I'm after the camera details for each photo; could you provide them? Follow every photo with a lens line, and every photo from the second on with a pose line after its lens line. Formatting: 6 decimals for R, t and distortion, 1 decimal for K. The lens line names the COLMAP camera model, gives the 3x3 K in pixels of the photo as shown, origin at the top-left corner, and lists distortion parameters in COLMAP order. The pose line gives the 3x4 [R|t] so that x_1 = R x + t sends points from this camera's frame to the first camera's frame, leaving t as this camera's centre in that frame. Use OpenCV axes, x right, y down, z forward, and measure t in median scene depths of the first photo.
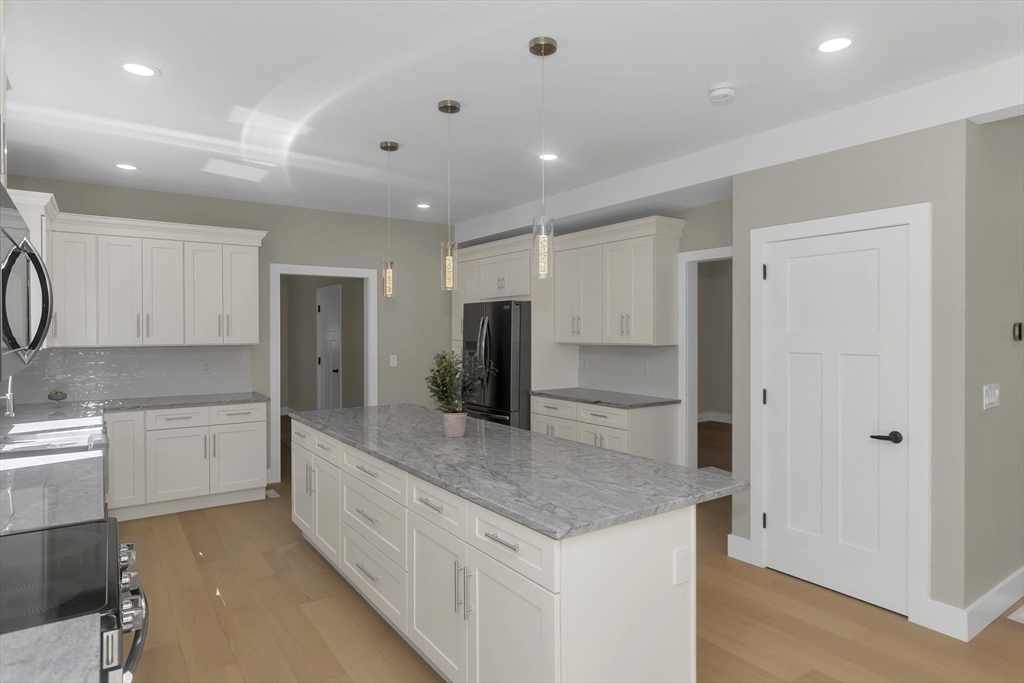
lens RADIAL K [[596.6, 0, 512.0], [0, 596.6, 341.5], [0, 0, 1]] dist [-0.001510, -0.000175]
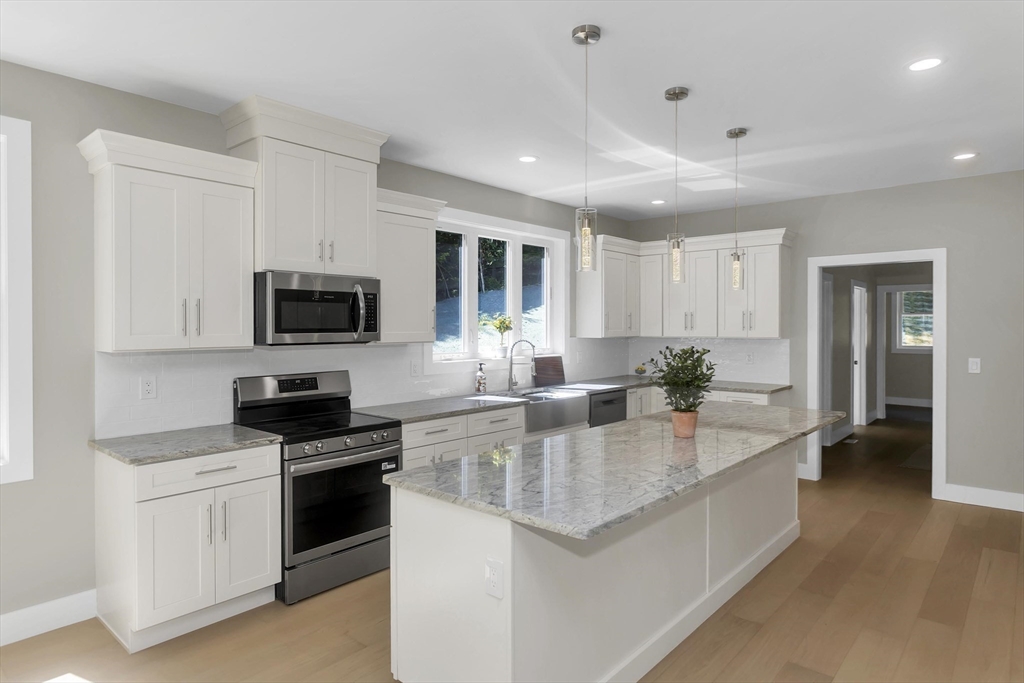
lens RADIAL K [[589.8, 0, 511.5], [0, 589.8, 328.6], [0, 0, 1]] dist [-0.000971, -0.000260]
pose [[0.238345, 0.006422, -0.971159, 0.525165], [-0.018932, 0.999819, 0.001965, -0.006704], [0.970996, 0.017918, 0.238423, 0.355675]]
